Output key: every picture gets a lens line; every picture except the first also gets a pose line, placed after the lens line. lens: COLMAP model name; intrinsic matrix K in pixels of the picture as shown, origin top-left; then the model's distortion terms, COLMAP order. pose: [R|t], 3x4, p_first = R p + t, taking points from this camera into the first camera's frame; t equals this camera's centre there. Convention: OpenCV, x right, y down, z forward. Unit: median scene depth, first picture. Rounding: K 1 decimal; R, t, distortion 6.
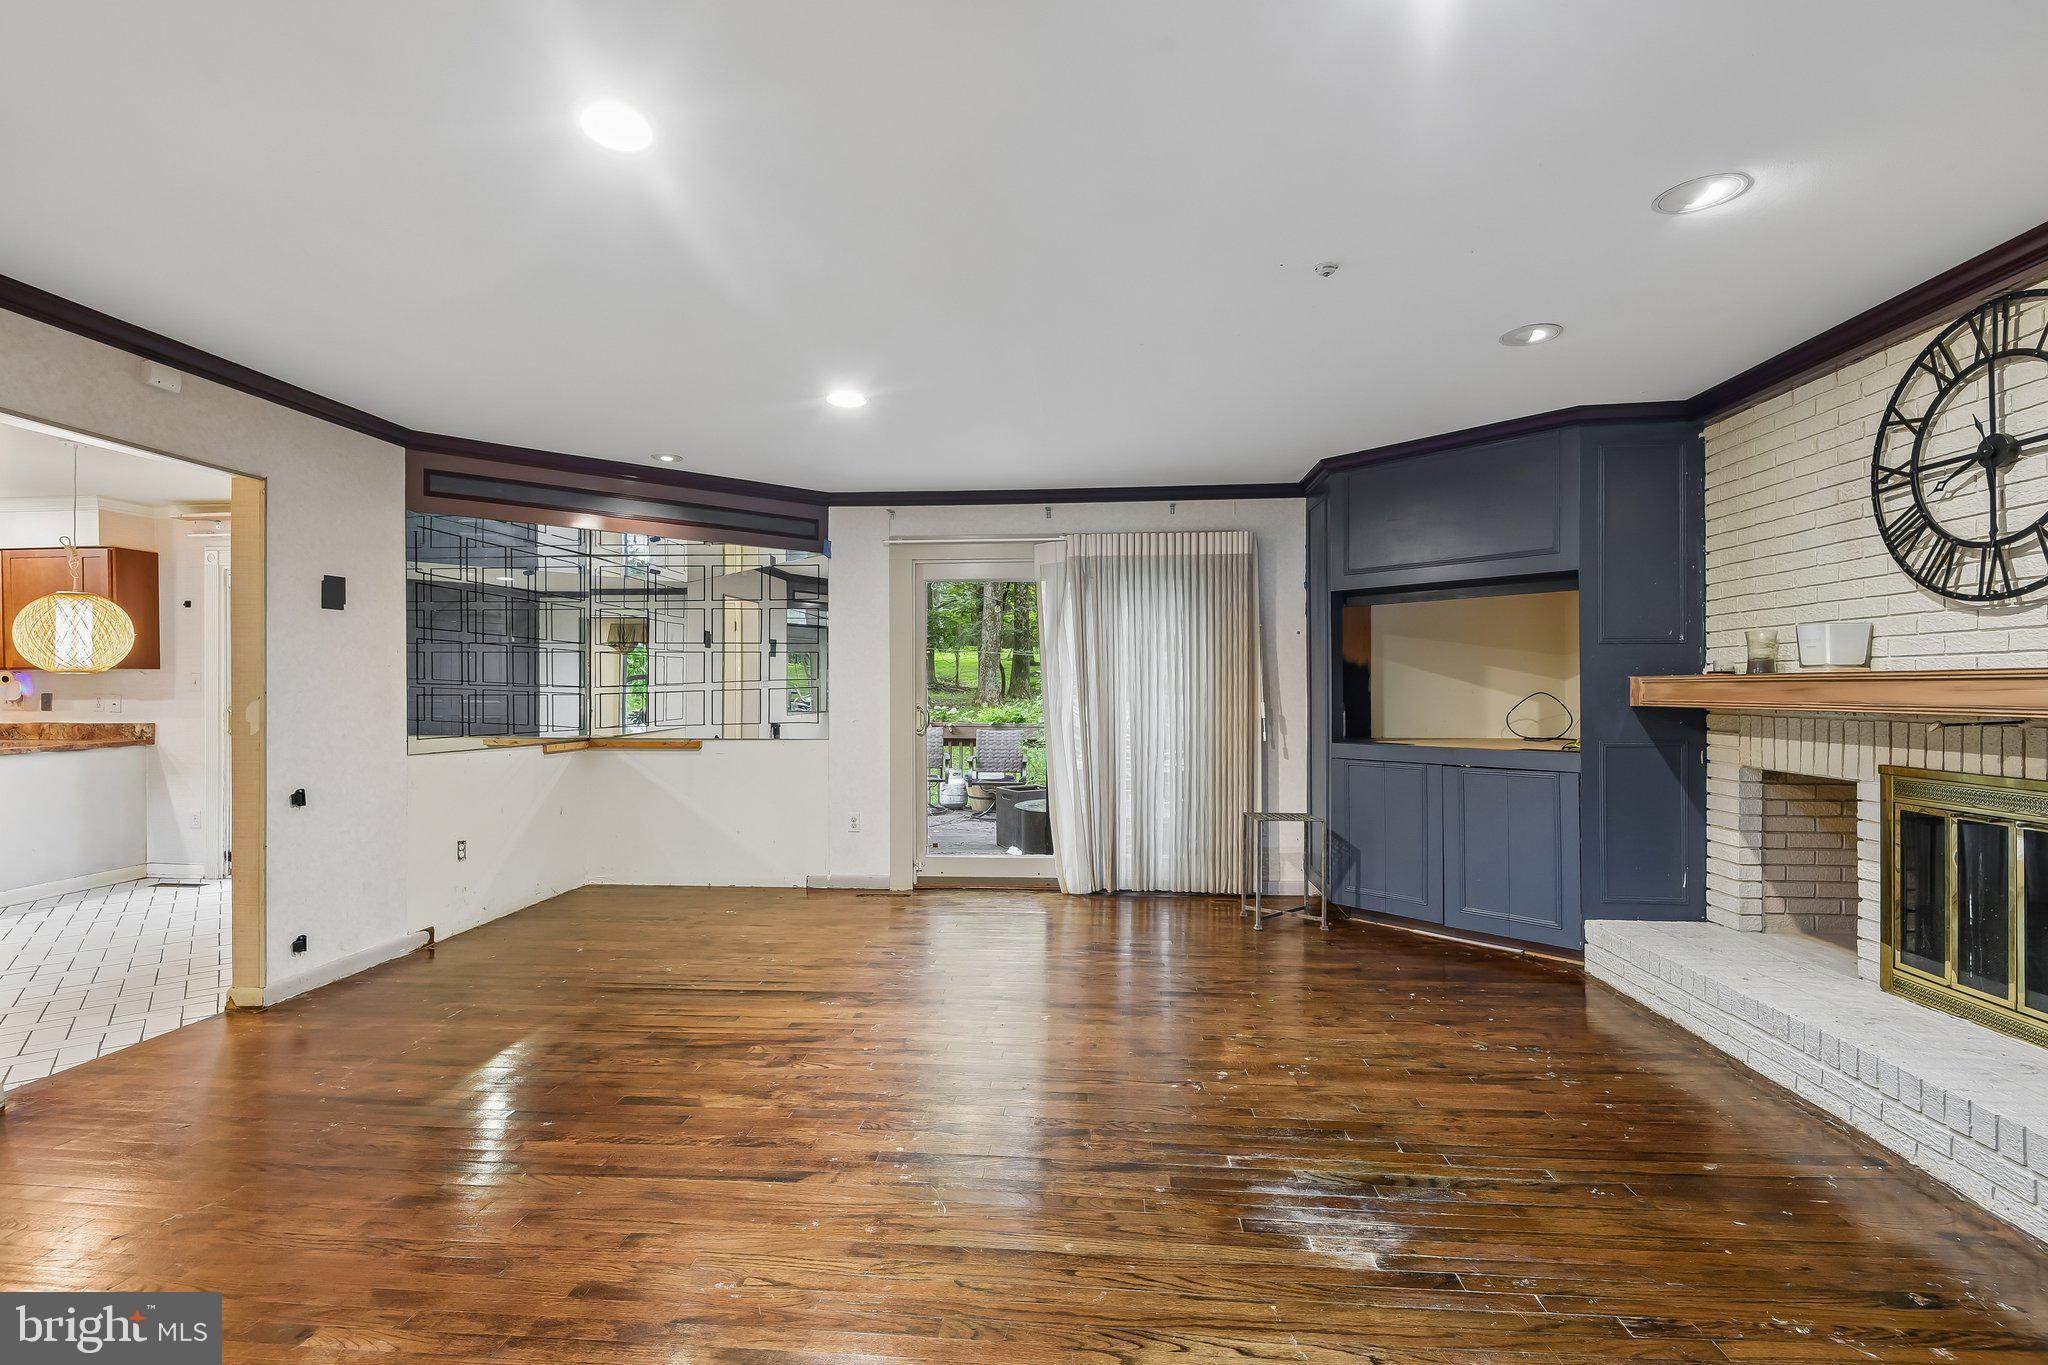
lens RADIAL K [[936.3, 0, 1003.8], [0, 936.3, 683.5], [0, 0, 1]] dist [0.001895, -0.004707]
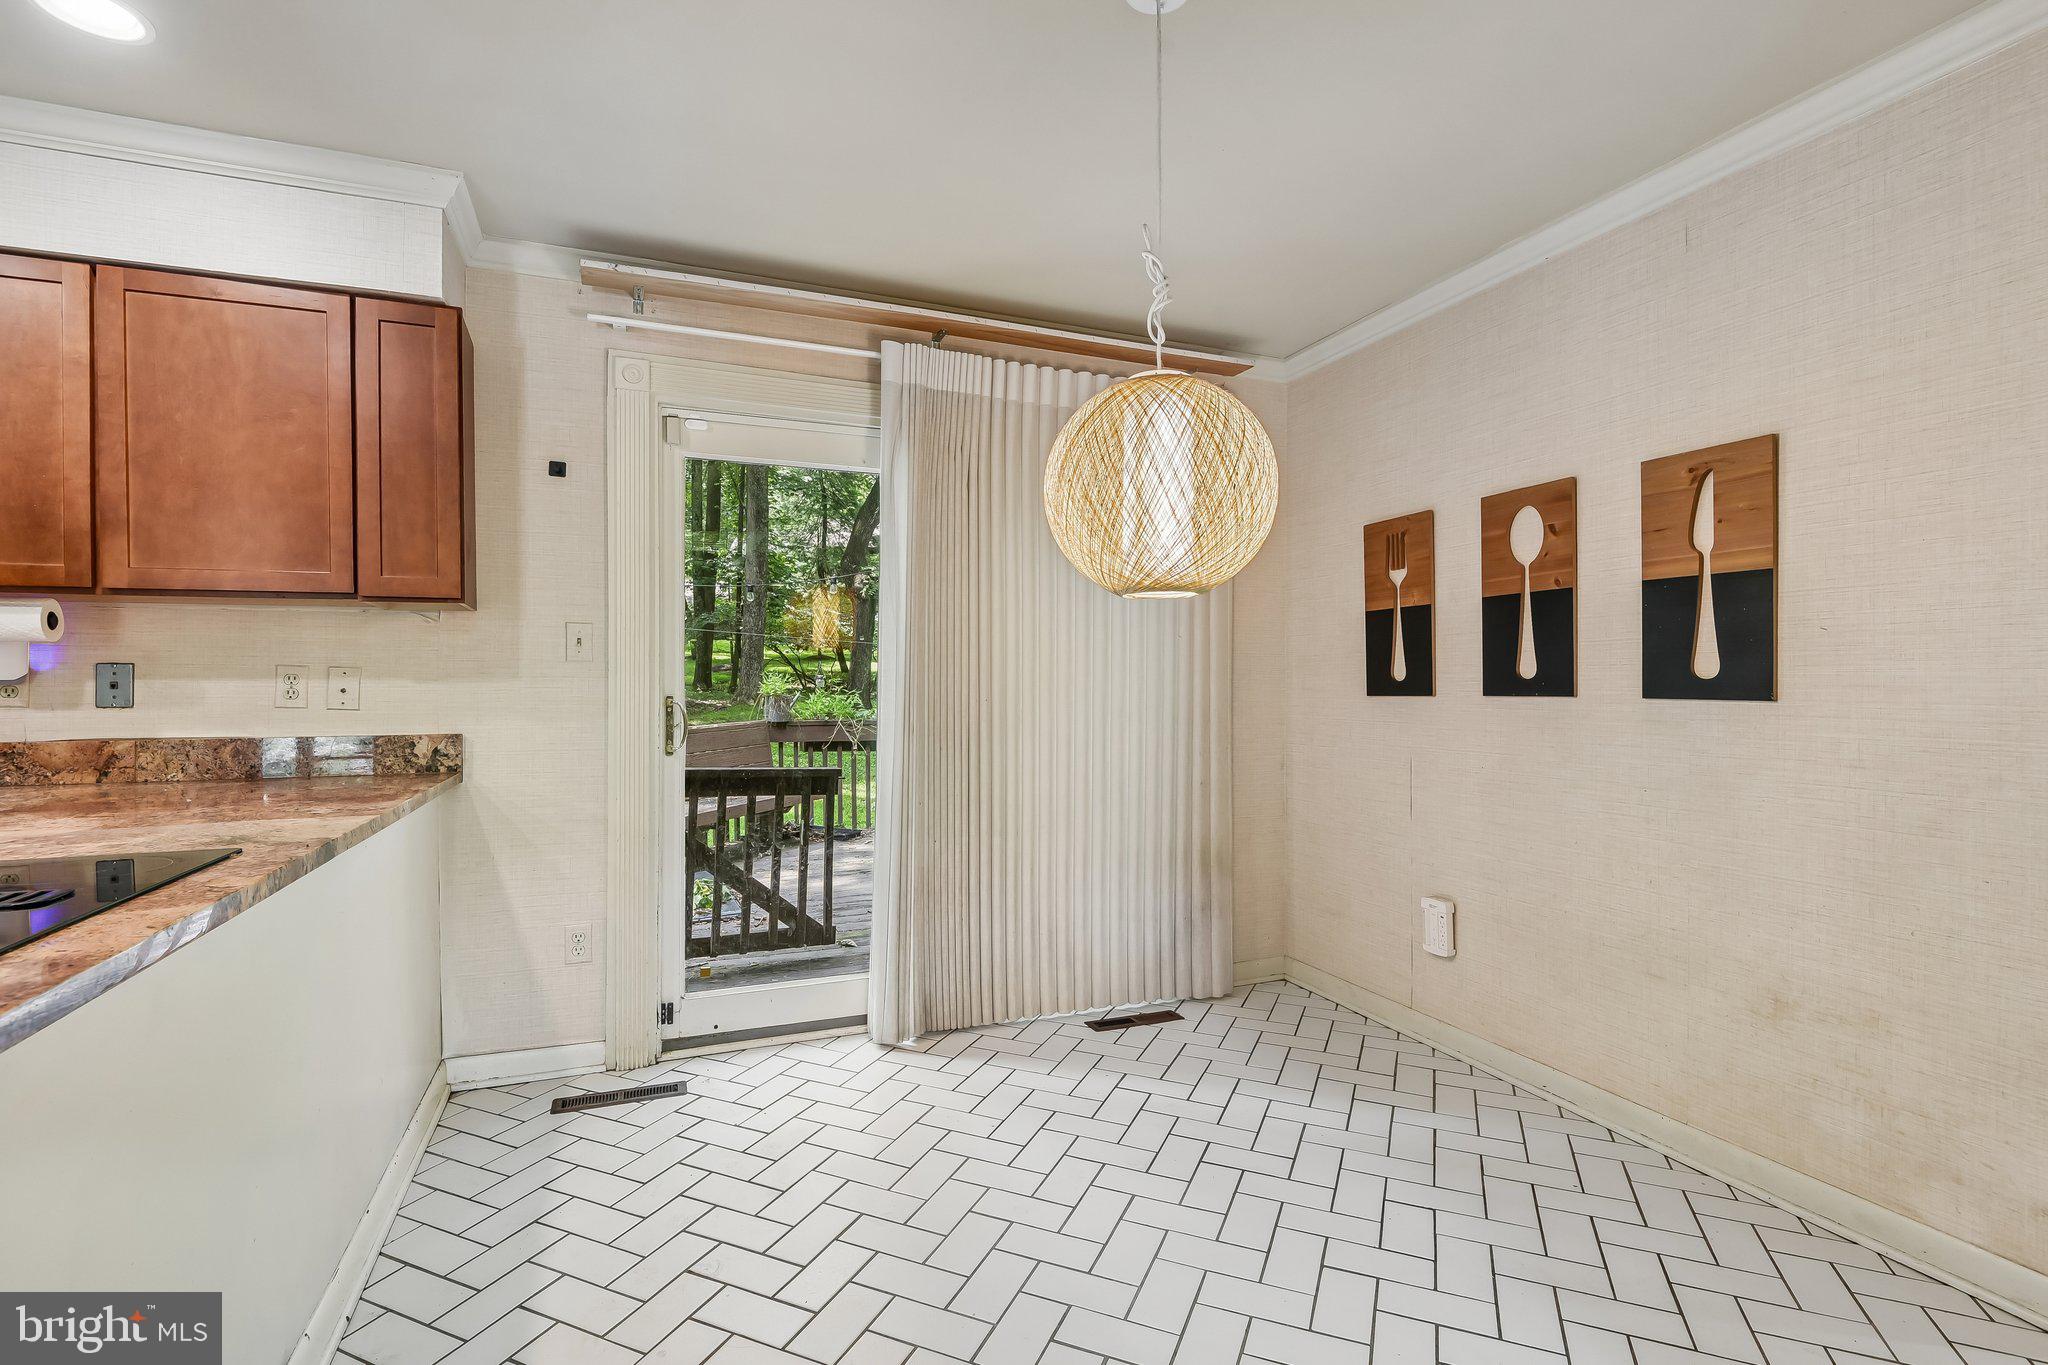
lens RADIAL K [[936.3, 0, 1028.2], [0, 936.3, 684.0], [0, 0, 1]] dist [0.001895, -0.004707]
pose [[0.900794, 0.004064, 0.434228, -1.581310], [-0.004401, 0.999990, -0.000229, 0.033064], [-0.434225, -0.001704, 0.900803, 0.898470]]
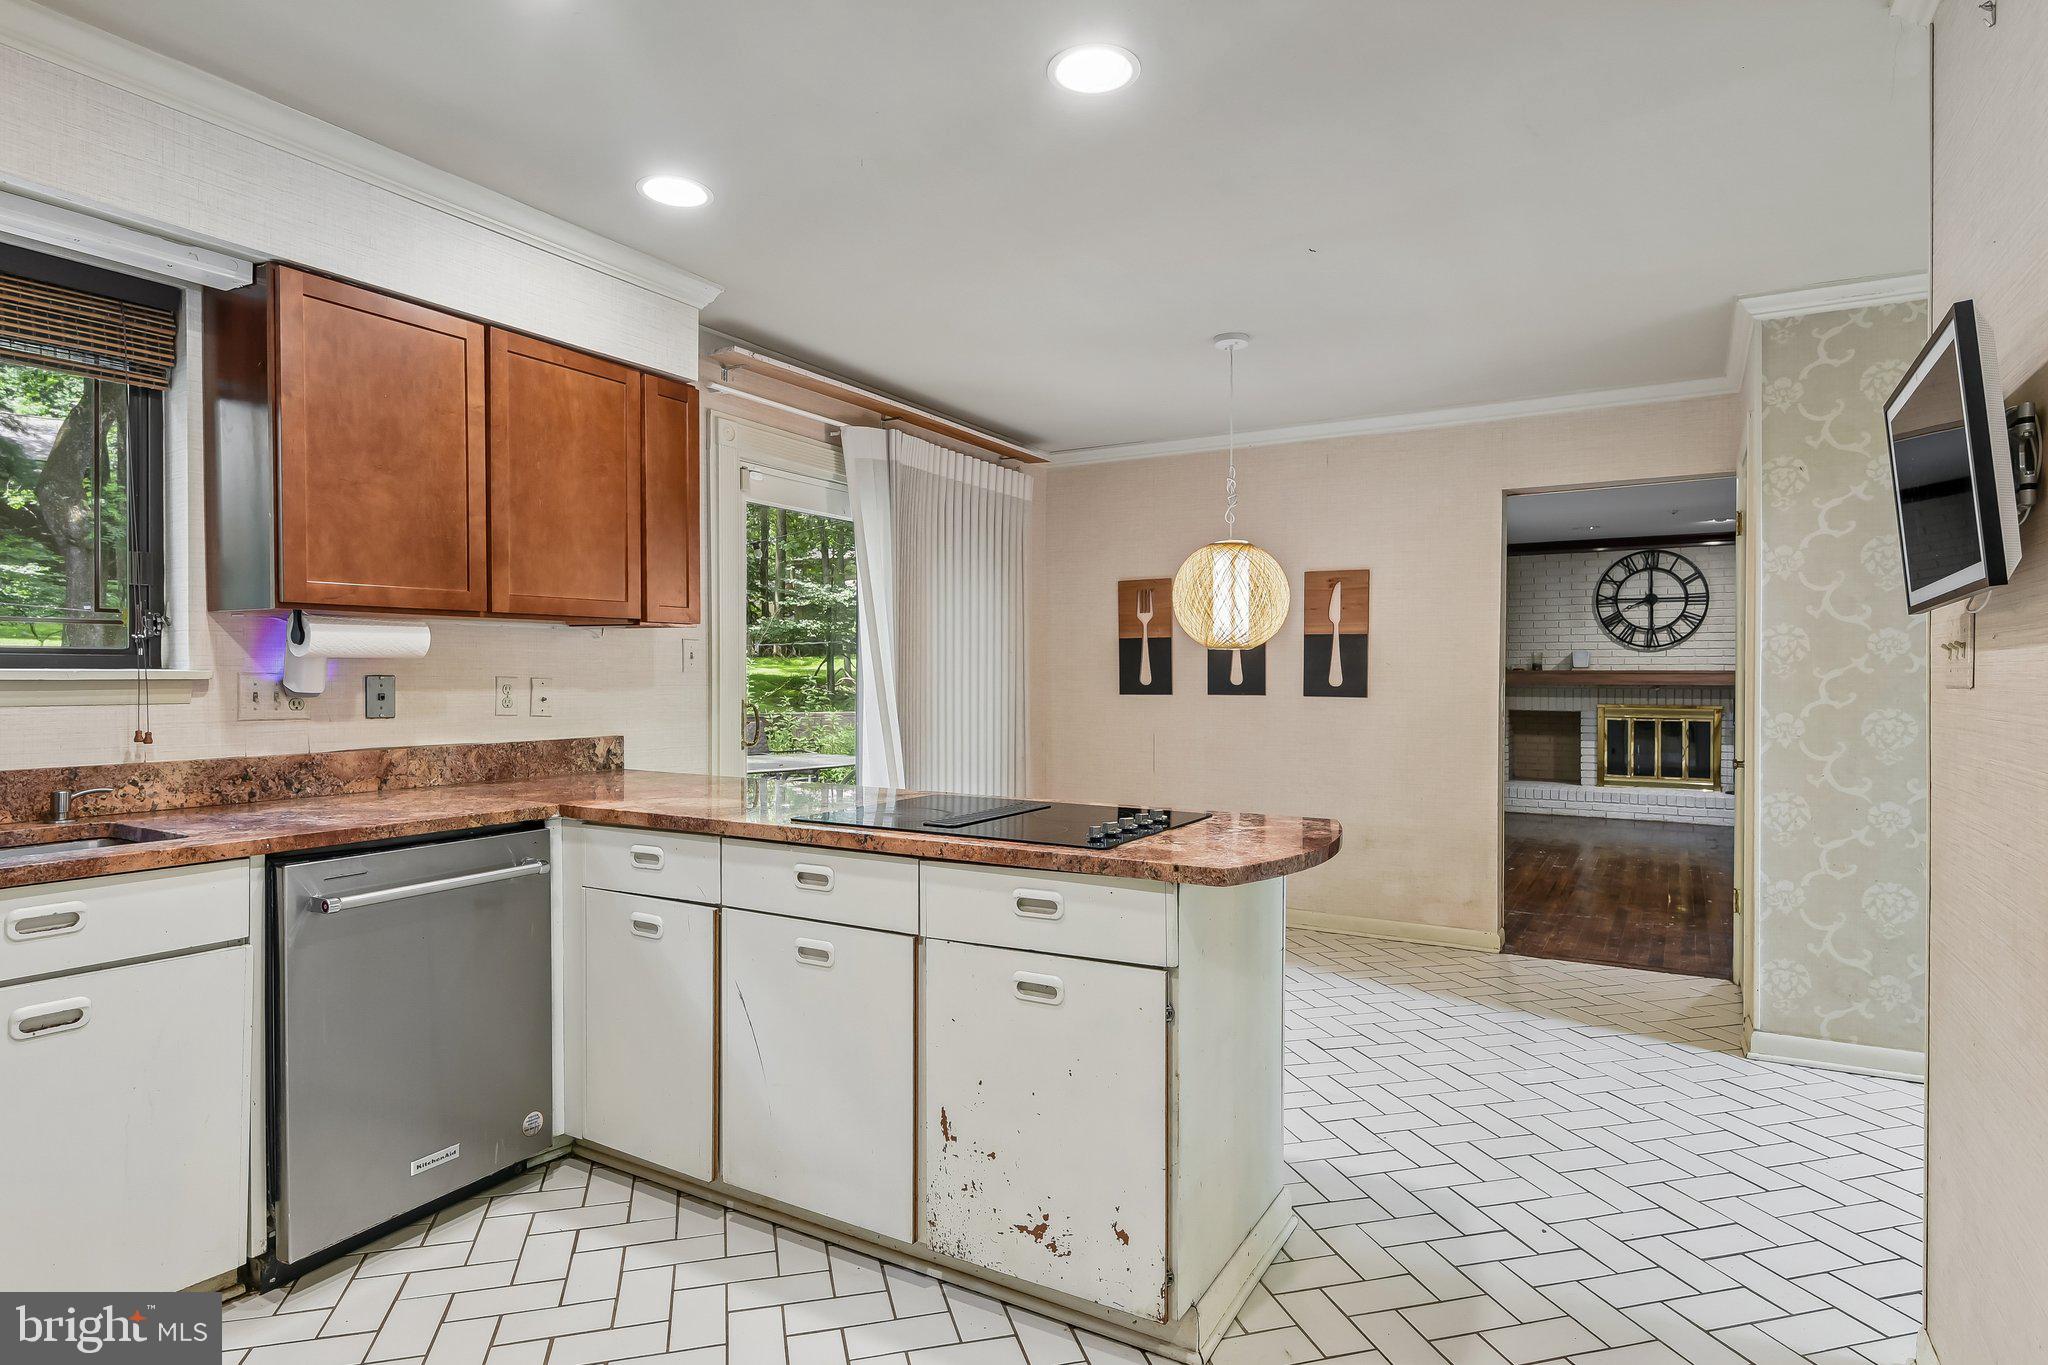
lens RADIAL K [[1097.7, 0, 1019.2], [0, 1097.7, 686.7], [0, 0, 1]] dist [0.002640, -0.000650]
pose [[0.445451, -0.004430, 0.895296, -2.468260], [-0.007308, 0.999936, 0.008584, 0.017536], [-0.895277, -0.010366, 0.445390, 1.000121]]
